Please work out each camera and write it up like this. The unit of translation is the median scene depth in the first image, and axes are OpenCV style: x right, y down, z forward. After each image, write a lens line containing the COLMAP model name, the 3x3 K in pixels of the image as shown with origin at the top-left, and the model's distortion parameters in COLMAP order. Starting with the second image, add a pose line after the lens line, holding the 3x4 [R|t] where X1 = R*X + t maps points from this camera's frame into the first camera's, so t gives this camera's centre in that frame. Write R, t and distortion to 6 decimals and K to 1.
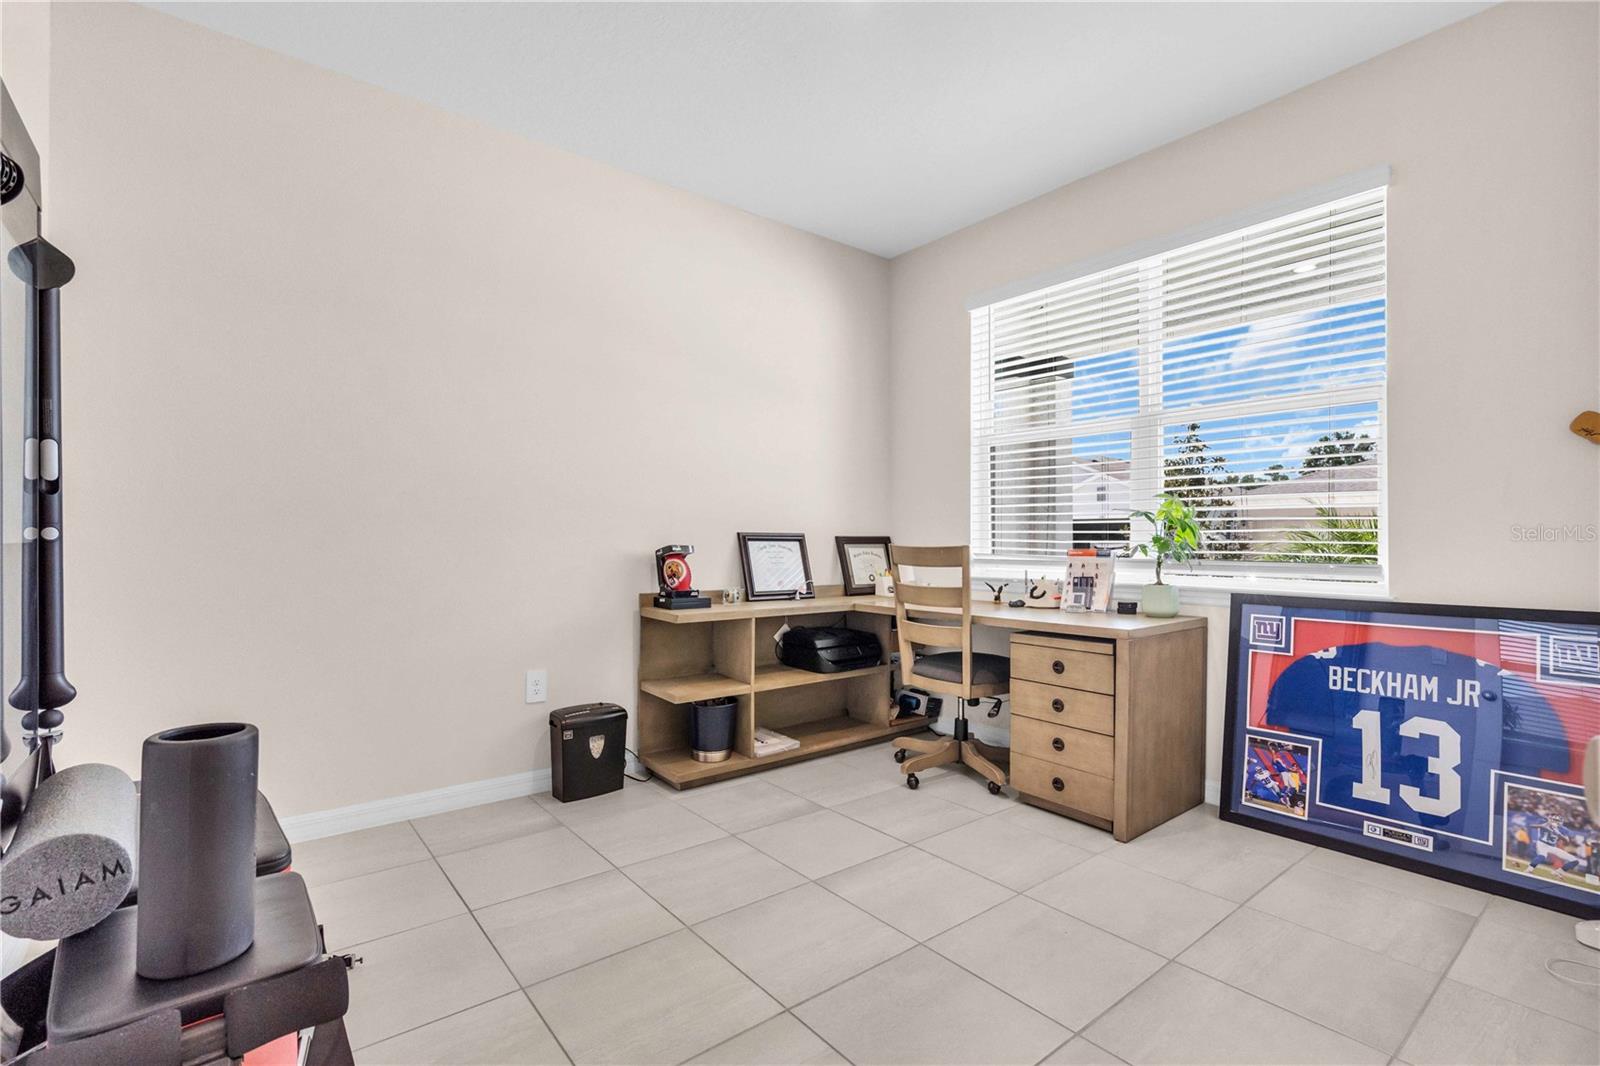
lens RADIAL K [[743.2, 0, 804.1], [0, 743.2, 535.7], [0, 0, 1]] dist [-0.002467, 0.000310]
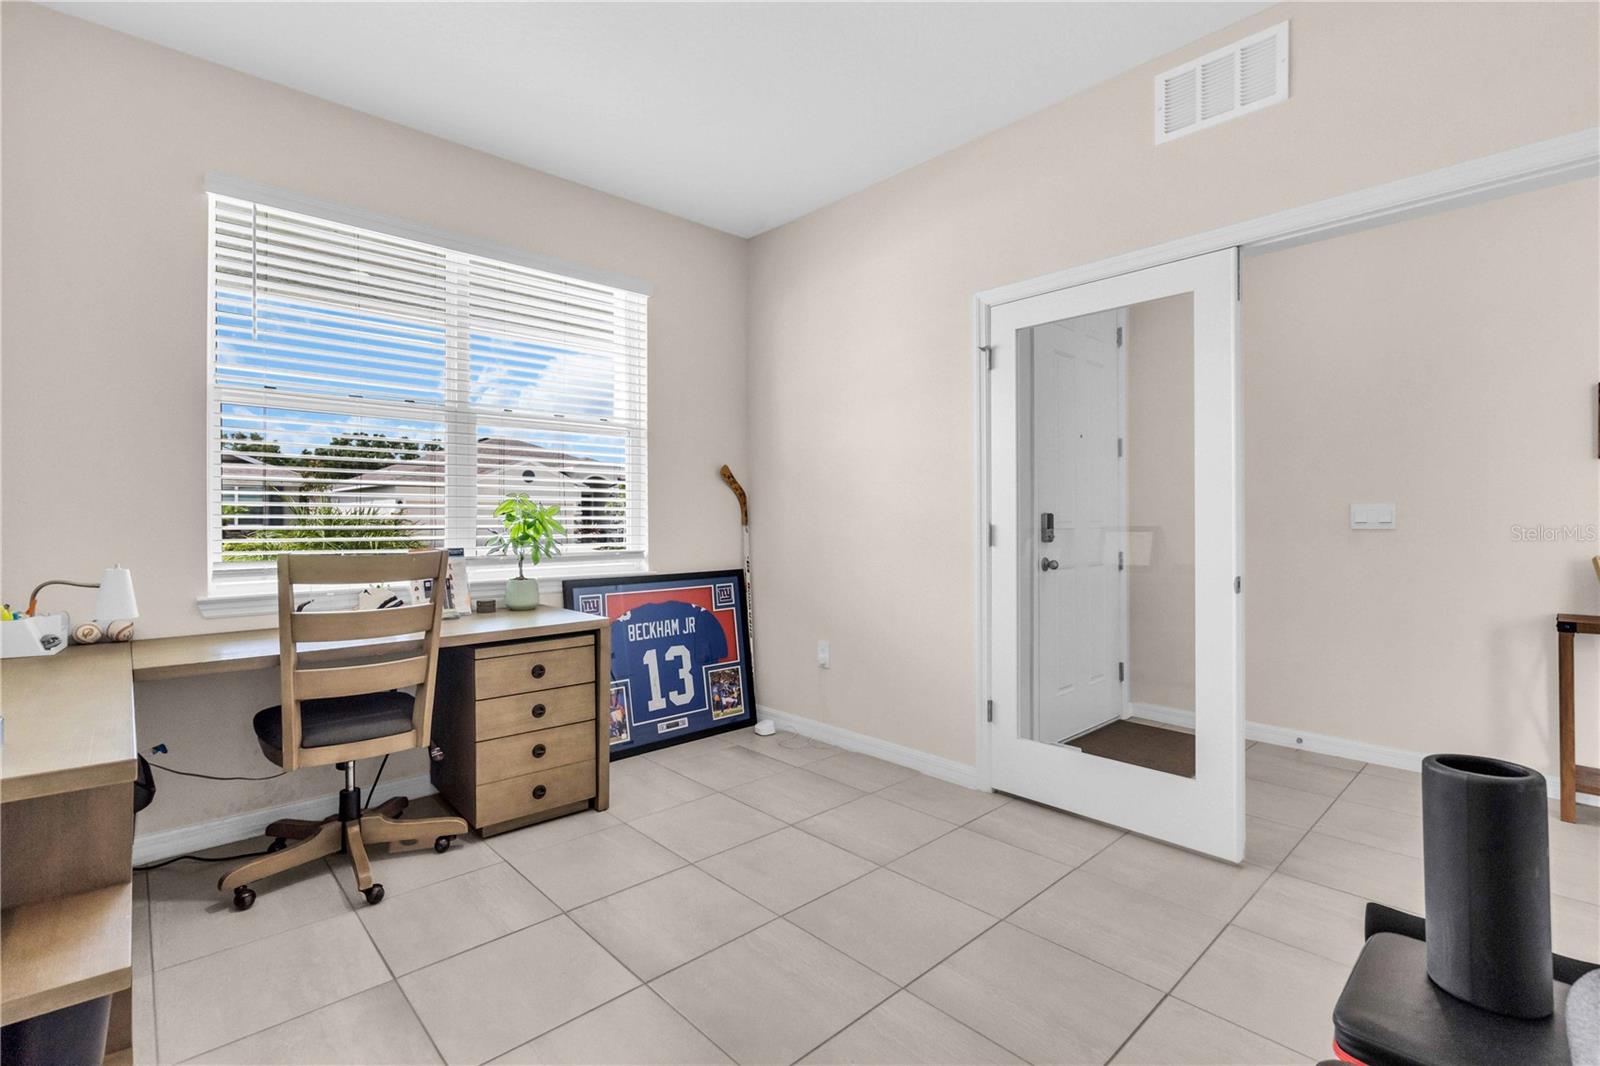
lens RADIAL K [[743.2, 0, 804.1], [0, 743.2, 535.7], [0, 0, 1]] dist [-0.002467, 0.000310]
pose [[-0.094763, -0.025117, 0.995183, -0.709553], [-0.006444, 0.999676, 0.024617, -0.027765], [-0.995479, -0.004080, -0.094894, 0.823095]]
